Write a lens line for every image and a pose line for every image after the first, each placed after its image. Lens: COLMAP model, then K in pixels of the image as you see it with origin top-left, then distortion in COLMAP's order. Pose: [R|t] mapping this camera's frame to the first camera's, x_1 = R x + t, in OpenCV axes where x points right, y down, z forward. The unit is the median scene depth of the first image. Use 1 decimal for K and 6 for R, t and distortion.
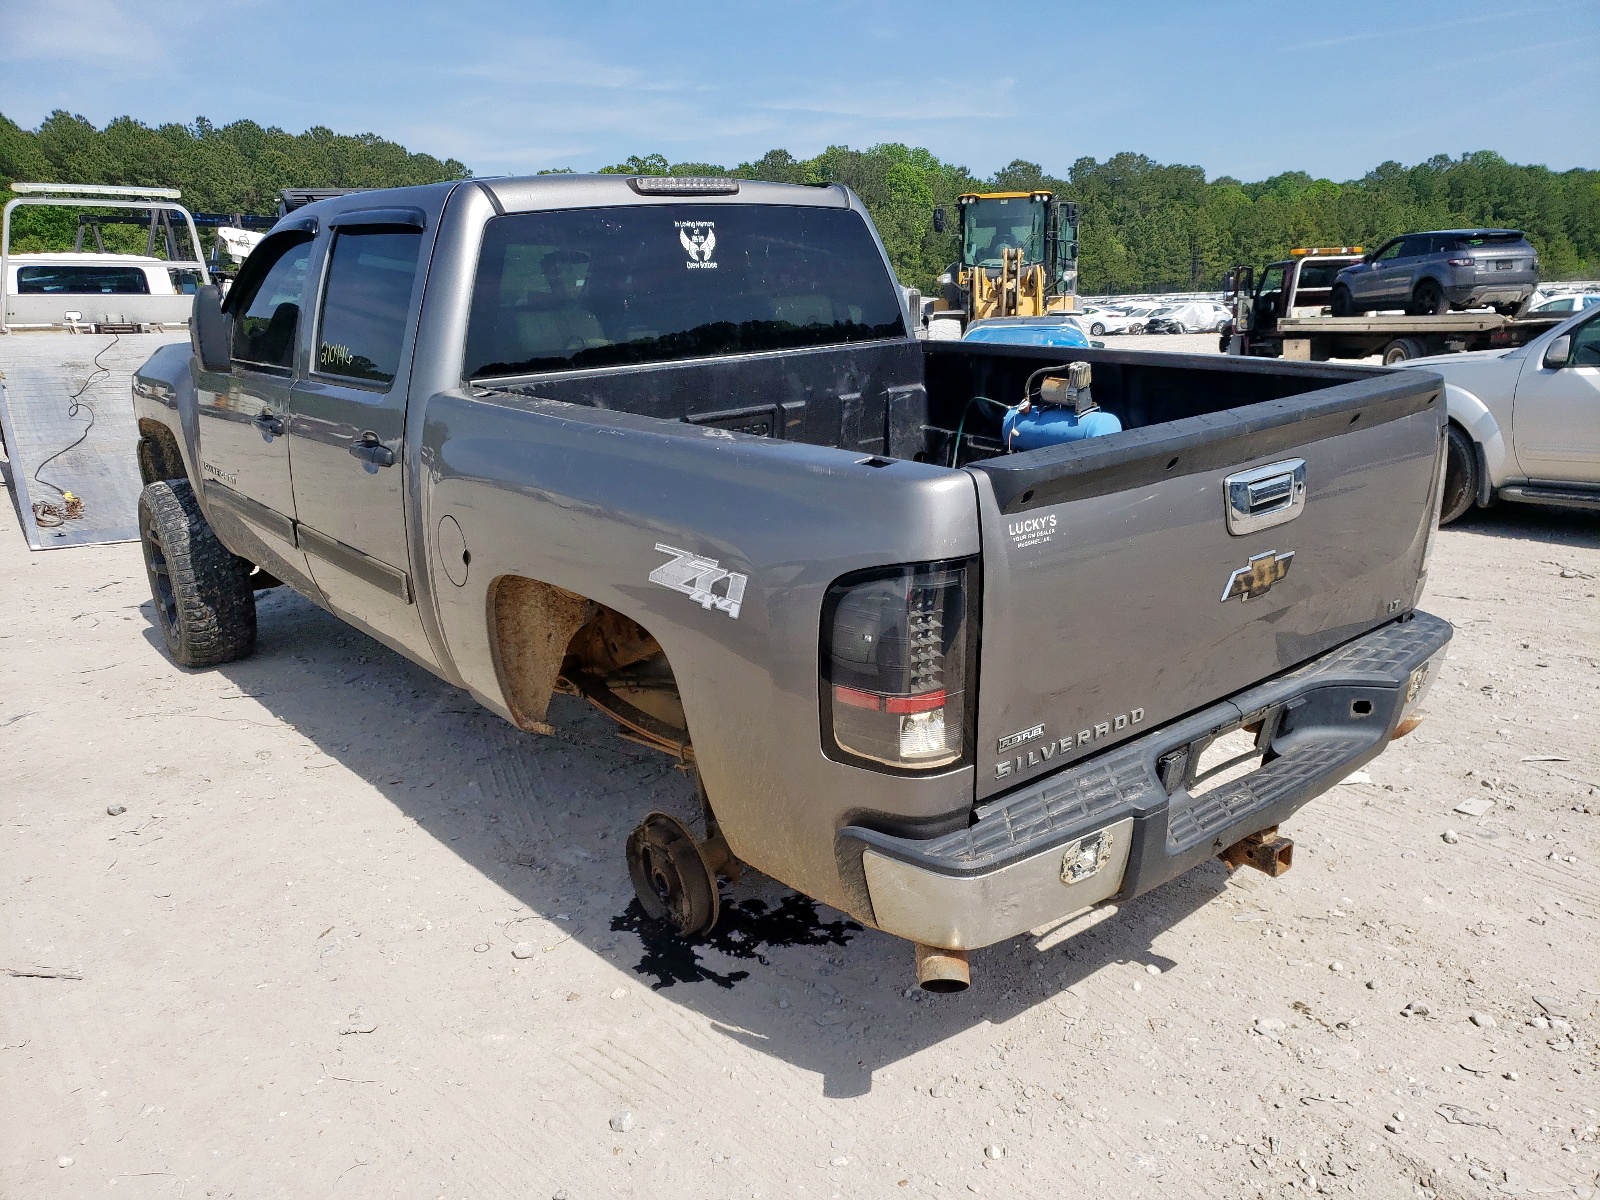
lens RADIAL K [[1246.6, 0, 801.2], [0, 1246.6, 628.6], [0, 0, 1]] dist [0.009776, 0.002157]
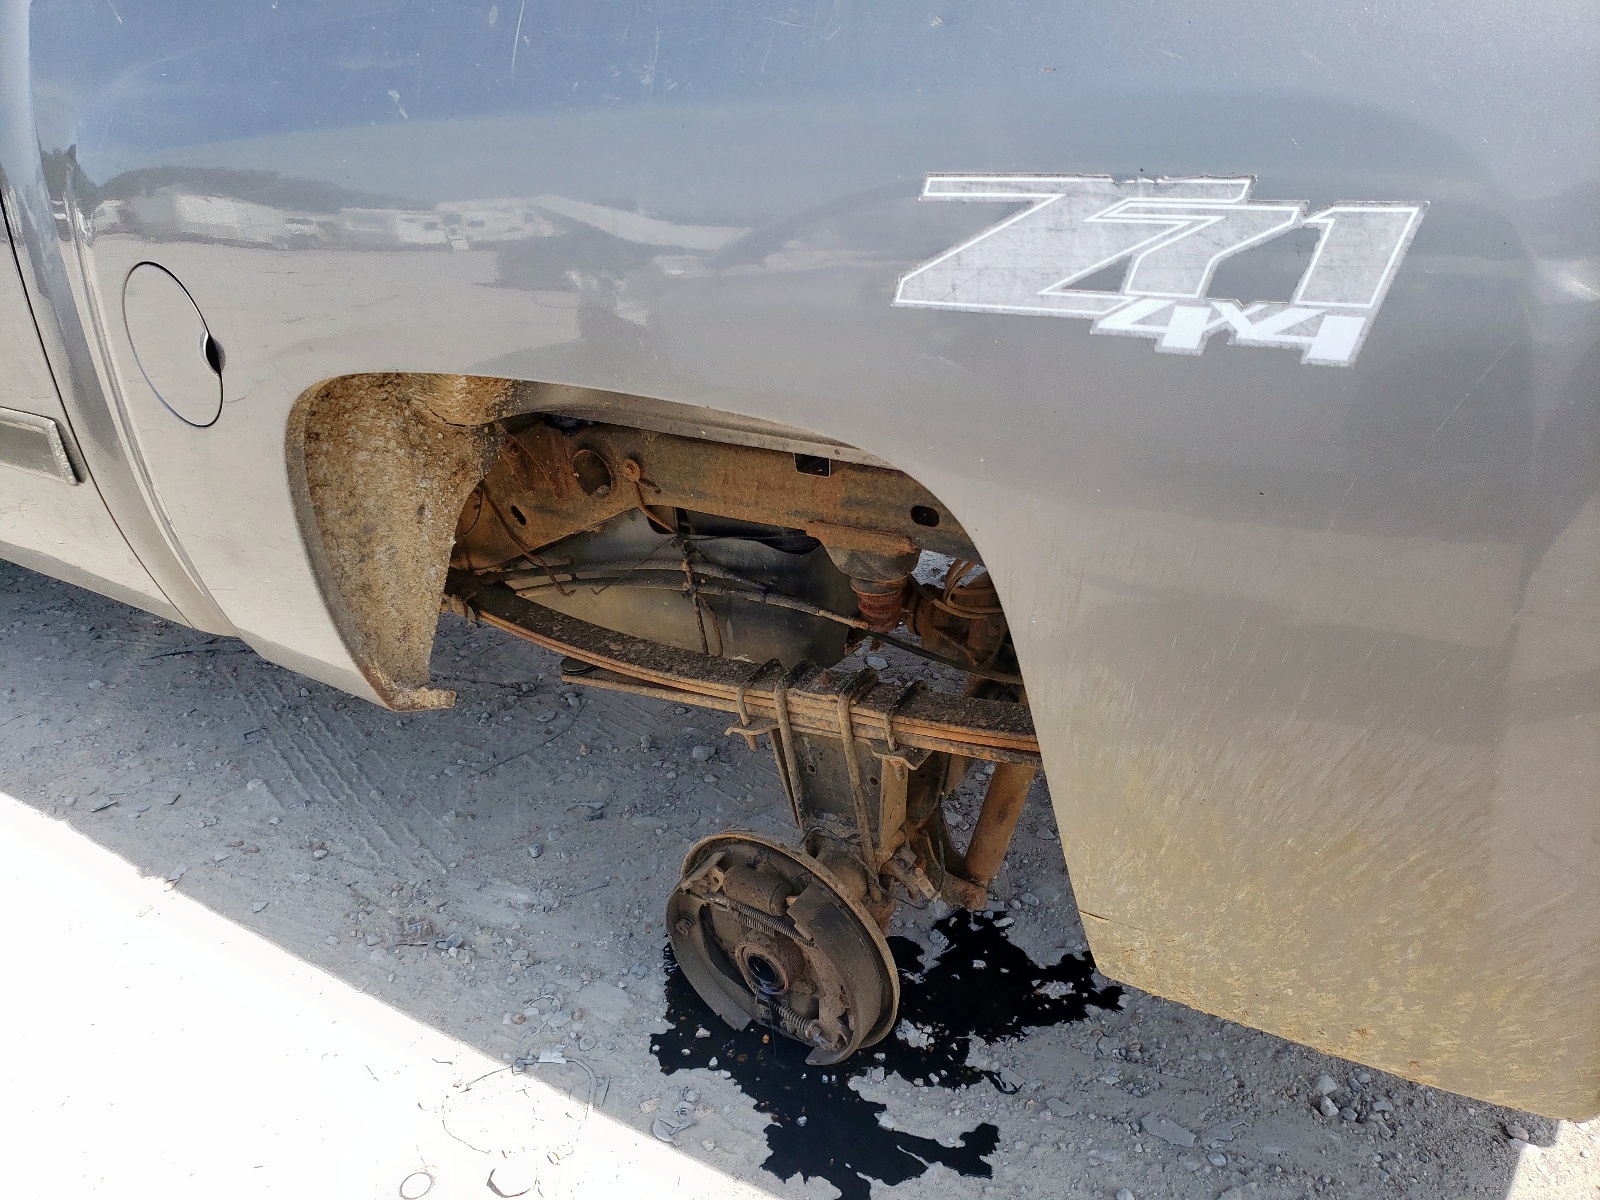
lens RADIAL K [[1246.6, 0, 801.2], [0, 1246.6, 628.6], [0, 0, 1]] dist [0.009776, 0.002157]
pose [[0.961424, -0.159486, 0.224117, -0.189074], [0.125651, 0.979419, 0.157955, -0.007271], [-0.244696, -0.123701, 0.961677, 0.537783]]
